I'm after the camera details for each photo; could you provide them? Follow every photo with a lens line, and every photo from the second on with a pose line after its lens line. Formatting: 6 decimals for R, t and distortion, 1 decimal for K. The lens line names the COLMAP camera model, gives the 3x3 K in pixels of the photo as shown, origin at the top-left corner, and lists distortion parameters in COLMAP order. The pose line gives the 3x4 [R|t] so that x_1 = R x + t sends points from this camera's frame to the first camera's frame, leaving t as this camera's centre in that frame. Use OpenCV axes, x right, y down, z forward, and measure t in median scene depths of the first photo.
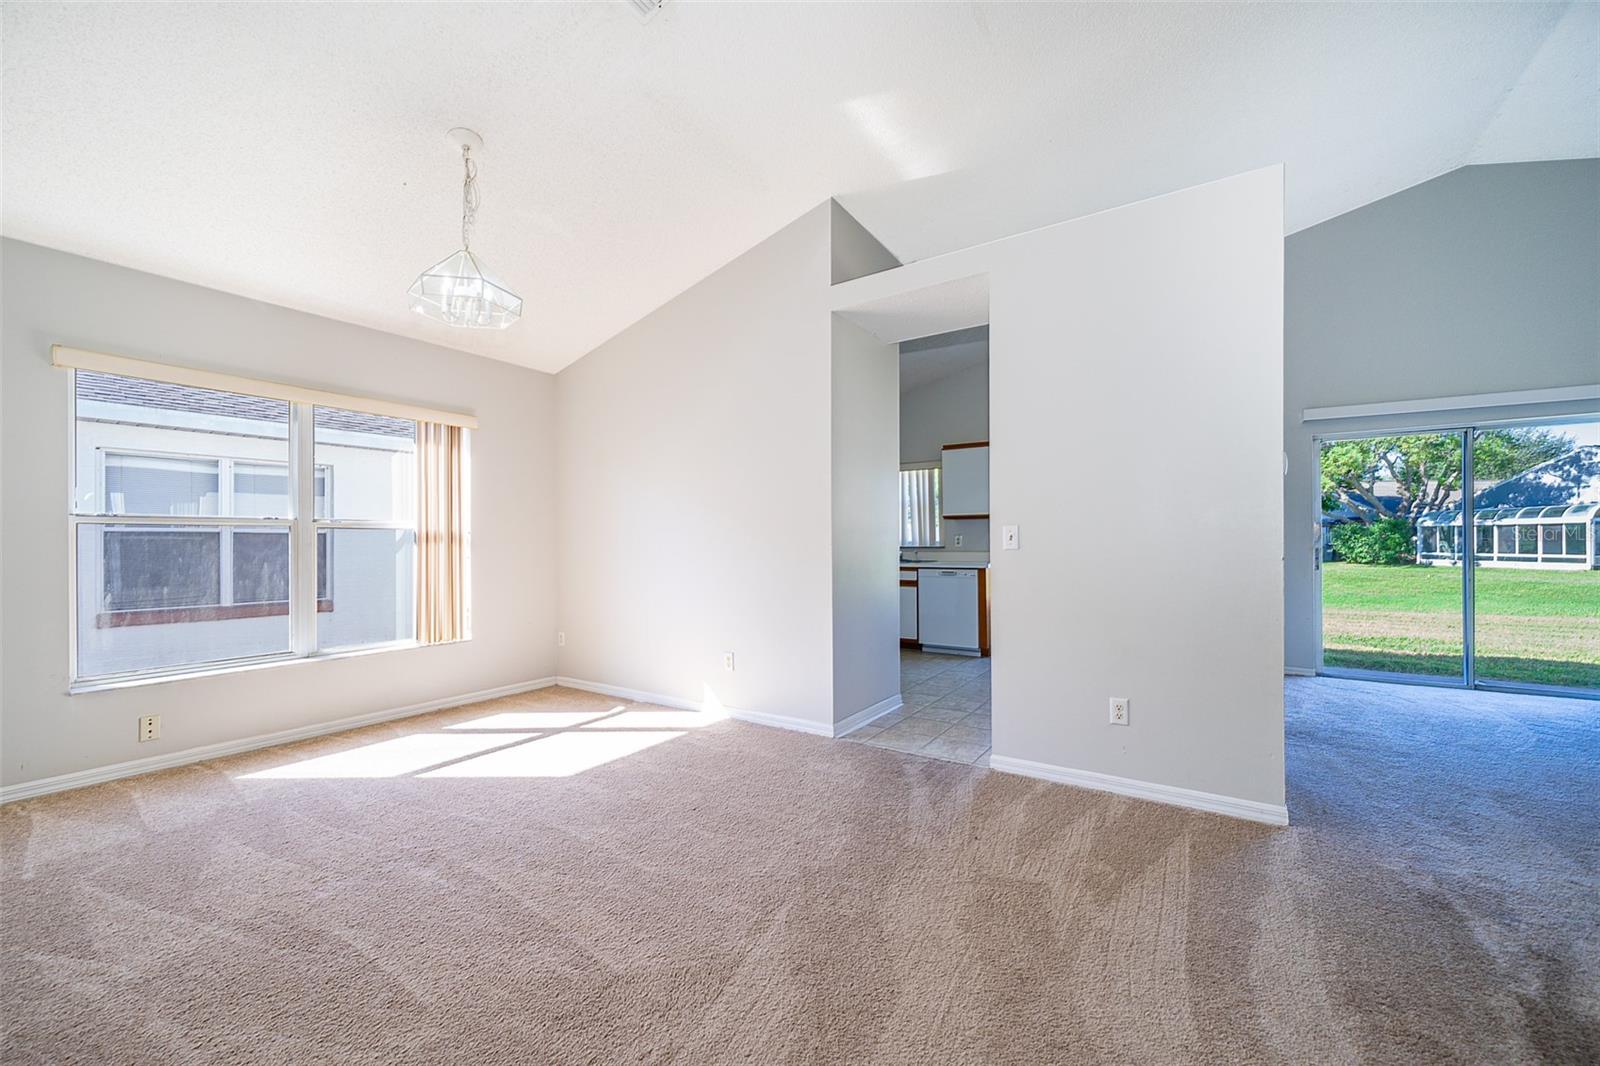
lens RADIAL K [[635.5, 0, 769.0], [0, 635.5, 542.2], [0, 0, 1]] dist [-0.009726, 0.000142]
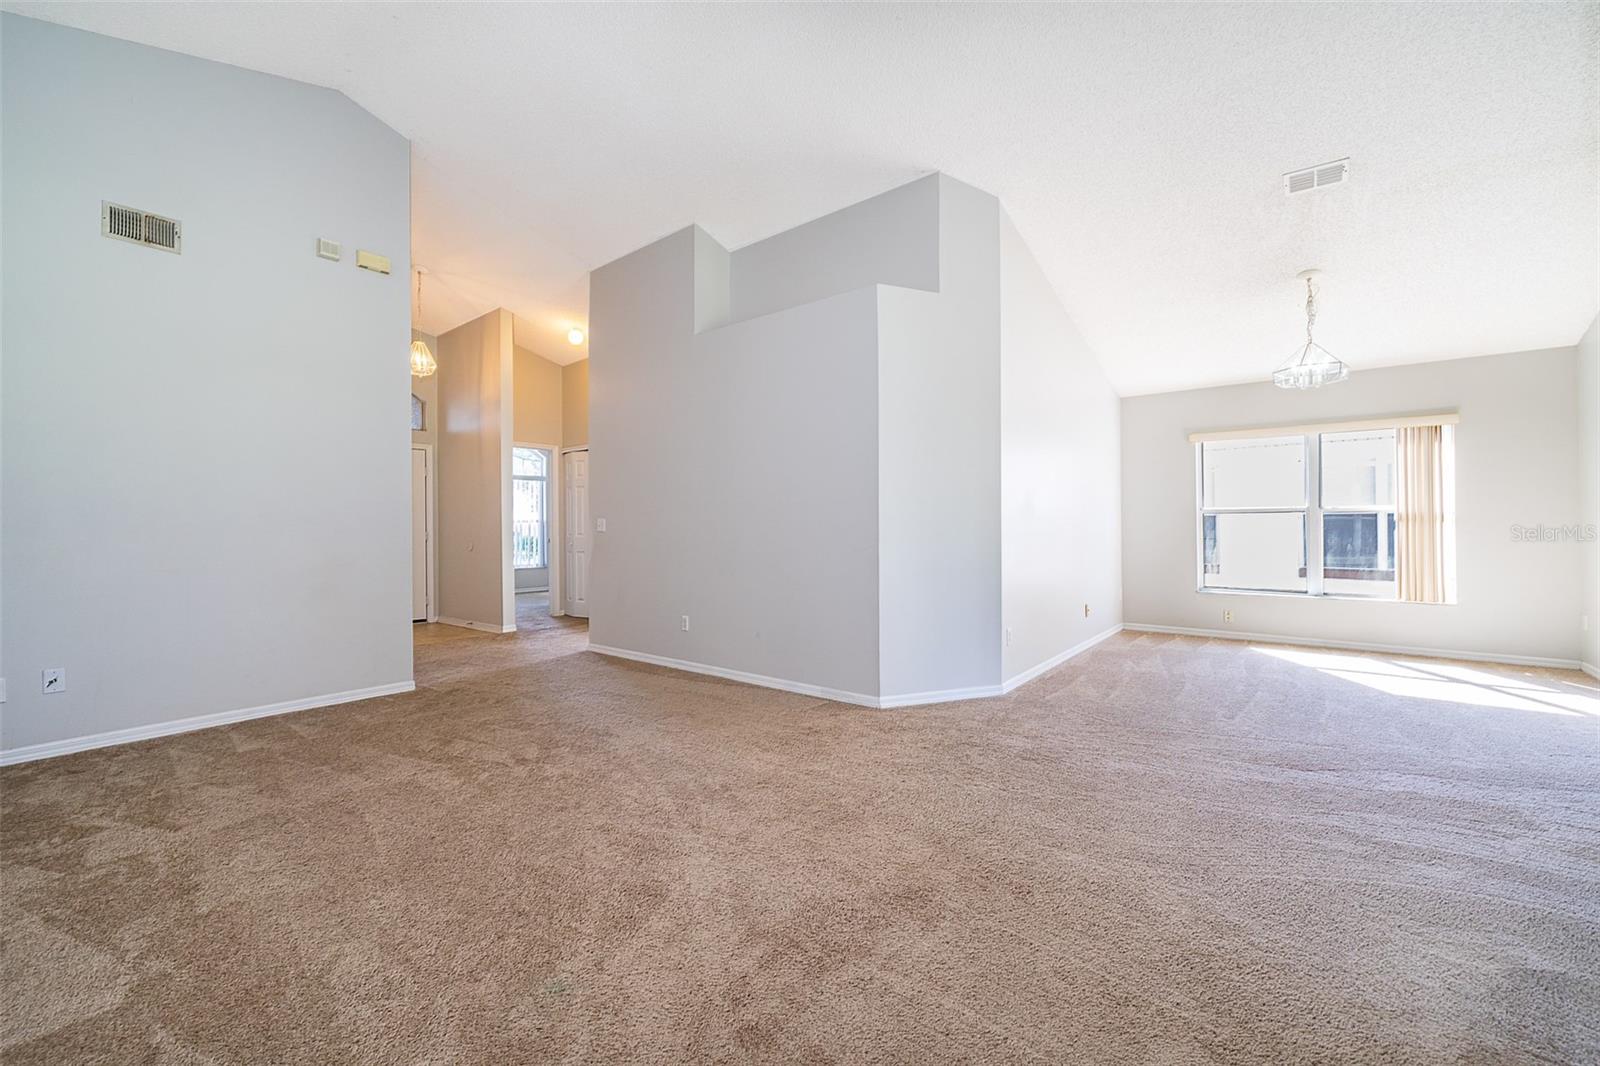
lens RADIAL K [[635.5, 0, 824.1], [0, 635.5, 521.9], [0, 0, 1]] dist [-0.009726, 0.000142]
pose [[-0.054925, -0.001974, -0.998489, 0.491638], [0.006051, 0.999979, -0.002309, -0.002038], [0.998472, -0.006169, -0.054912, -0.063785]]
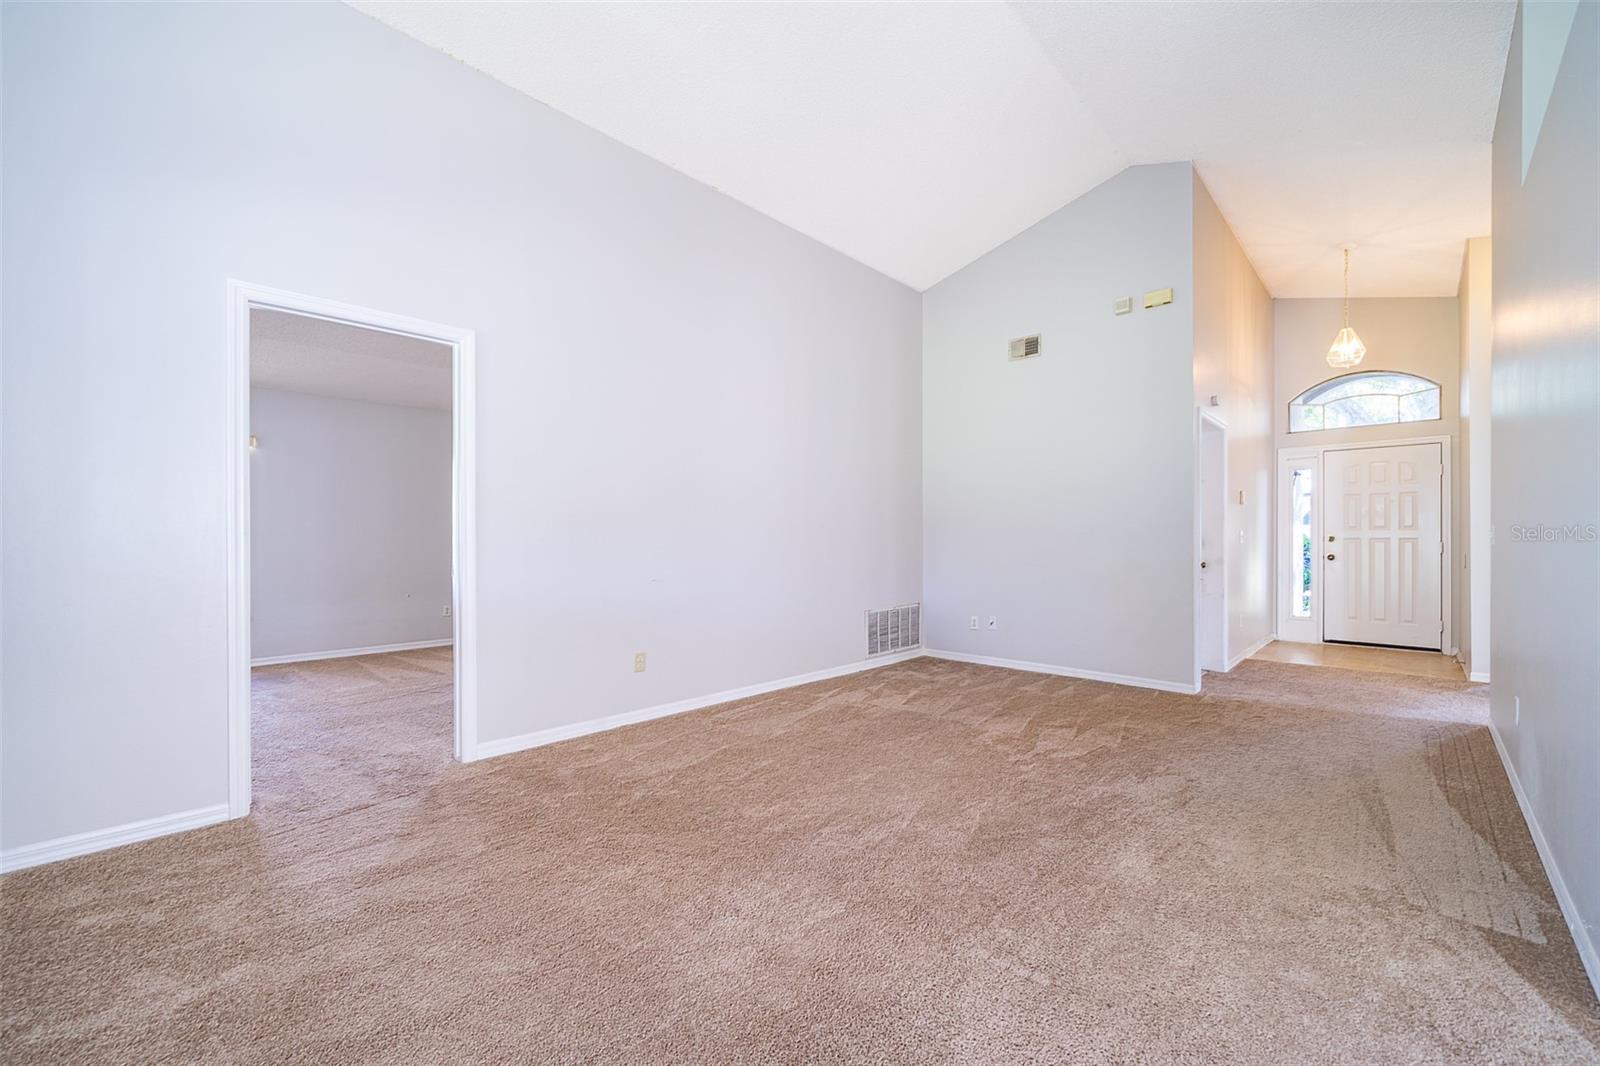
lens RADIAL K [[635.5, 0, 830.6], [0, 635.5, 537.4], [0, 0, 1]] dist [-0.009726, 0.000142]
pose [[-0.989651, 0.005560, 0.143387, 0.144652], [0.005144, 0.999981, -0.003273, -0.000511], [-0.143403, -0.002502, -0.989661, 0.200682]]
